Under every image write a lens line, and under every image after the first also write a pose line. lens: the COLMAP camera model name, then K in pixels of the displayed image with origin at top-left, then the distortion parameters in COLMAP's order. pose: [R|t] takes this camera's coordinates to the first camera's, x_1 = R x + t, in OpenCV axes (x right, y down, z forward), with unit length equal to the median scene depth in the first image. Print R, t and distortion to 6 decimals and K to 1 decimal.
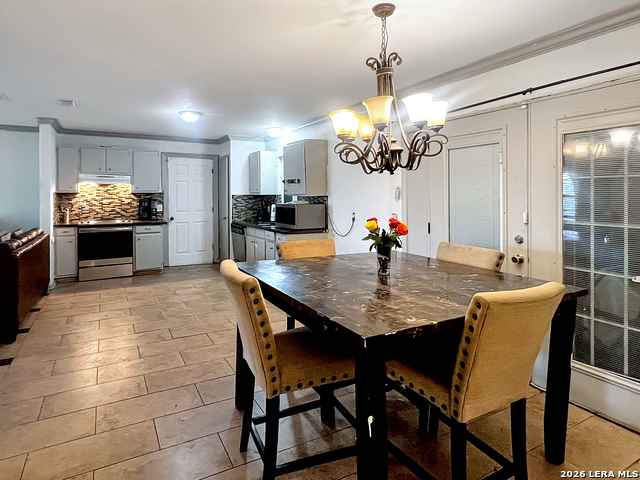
lens RADIAL K [[354.8, 0, 297.4], [0, 354.8, 198.7], [0, 0, 1]] dist [0.002604, 0.001173]
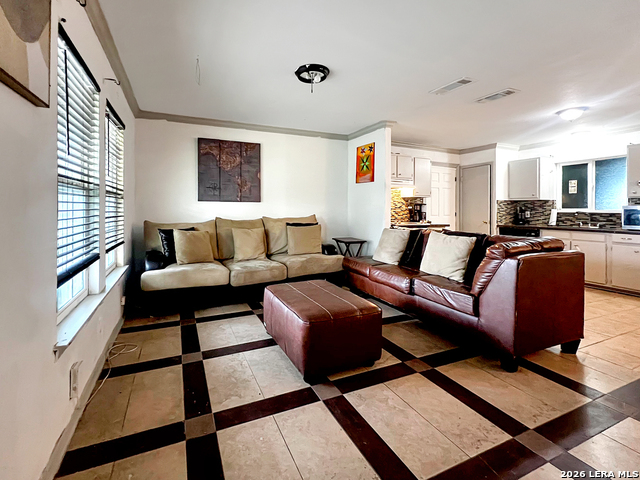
lens RADIAL K [[275.1, 0, 293.3], [0, 275.1, 208.4], [0, 0, 1]] dist [0.006534, -0.000007]
pose [[0.995504, 0.012015, -0.093959, -0.736711], [-0.013061, 0.999859, -0.010517, 0.031614], [0.093820, 0.011697, 0.995520, 0.127362]]
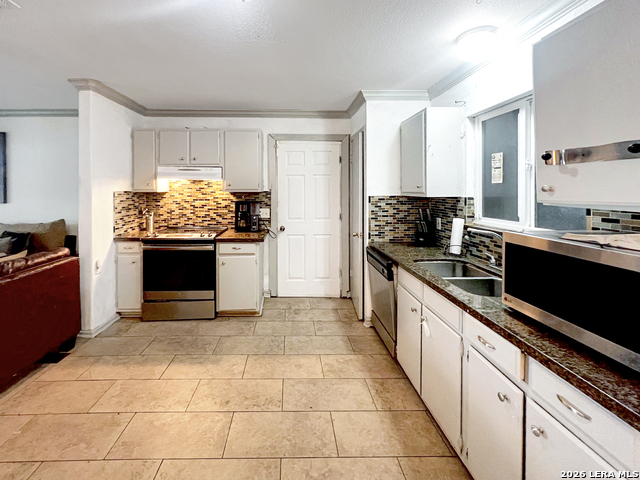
lens RADIAL K [[262.2, 0, 300.6], [0, 262.2, 193.1], [0, 0, 1]] dist [-0.002904, 0.001842]
pose [[0.898803, 0.004979, -0.438324, -0.101289], [-0.006285, 0.999979, -0.001527, -0.014813], [0.438308, 0.004127, 0.898816, 0.591926]]
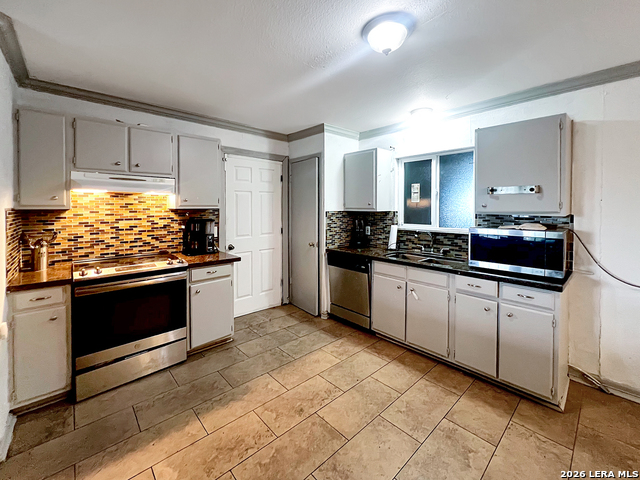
lens RADIAL K [[262.2, 0, 307.5], [0, 262.2, 211.1], [0, 0, 1]] dist [-0.002904, 0.001842]
pose [[0.973290, -0.003977, 0.229544, -0.349791], [0.003363, 0.999990, 0.003064, -0.013555], [-0.229554, -0.002210, 0.973294, 0.526309]]
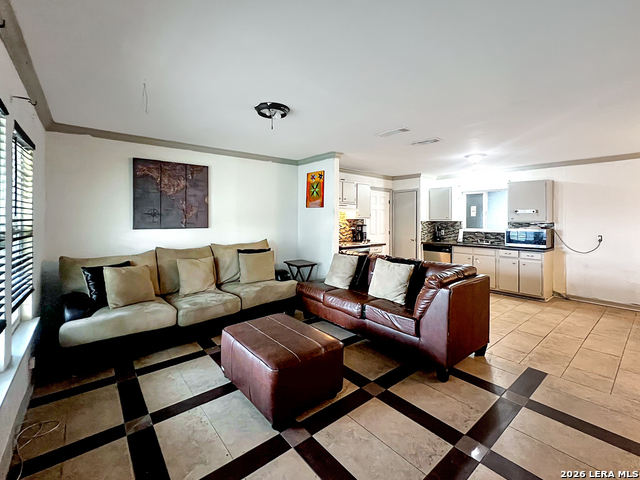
lens RADIAL K [[275.1, 0, 312.0], [0, 275.1, 218.4], [0, 0, 1]] dist [0.006534, -0.000007]
pose [[0.983173, 0.004956, 0.182612, -0.762523], [-0.001461, 0.999813, -0.019270, -0.001544], [-0.182673, 0.018679, 0.982996, 0.126031]]
